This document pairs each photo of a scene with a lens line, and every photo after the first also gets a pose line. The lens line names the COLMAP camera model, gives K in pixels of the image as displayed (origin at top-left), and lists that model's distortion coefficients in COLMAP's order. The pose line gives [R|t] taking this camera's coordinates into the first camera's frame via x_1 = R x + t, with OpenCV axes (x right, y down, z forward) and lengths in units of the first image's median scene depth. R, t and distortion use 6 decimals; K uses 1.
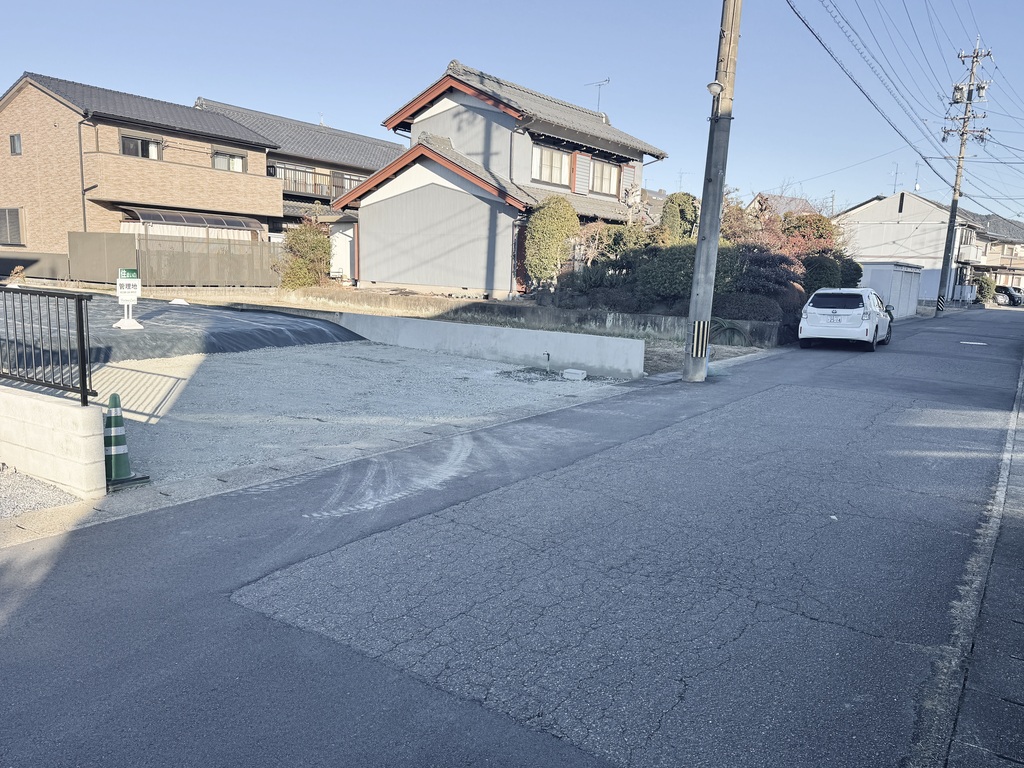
lens RADIAL K [[828.6, 0, 512.6], [0, 828.6, 442.5], [0, 0, 1]] dist [-0.001070, -0.006897]
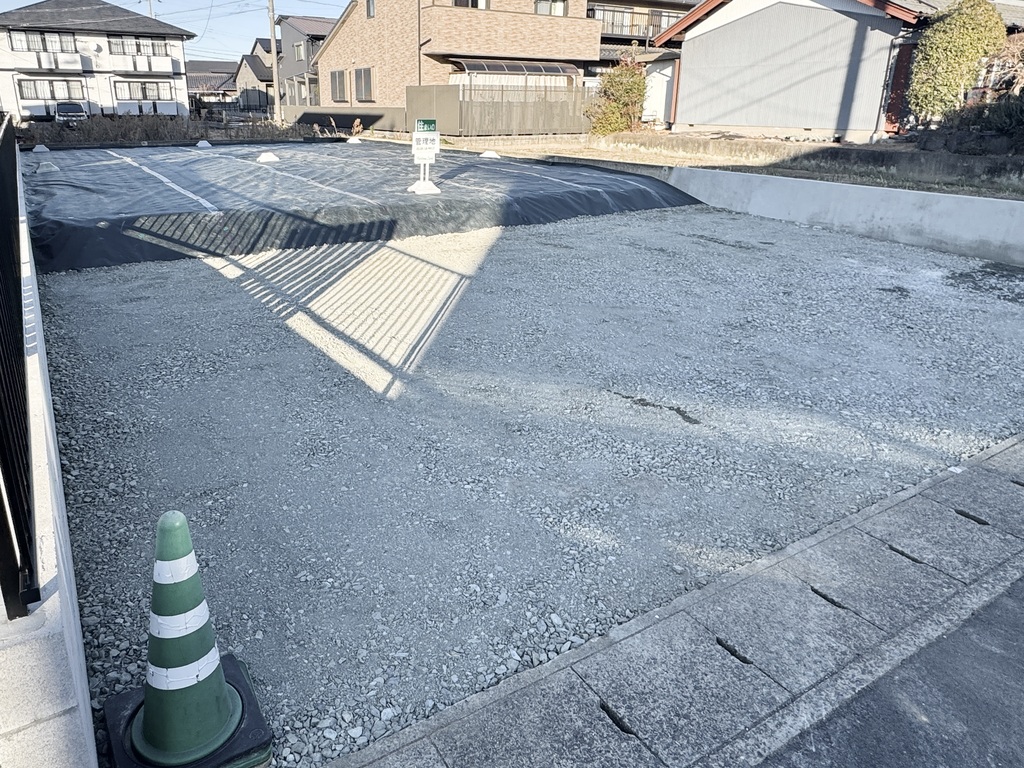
lens RADIAL K [[749.3, 0, 451.9], [0, 749.3, 383.9], [0, 0, 1]] dist [0.005610, -0.003240]
pose [[0.904611, 0.110366, -0.411702, -0.045089], [-0.051862, 0.987219, 0.150692, -0.028224], [0.423072, -0.114967, 0.898773, 0.135870]]
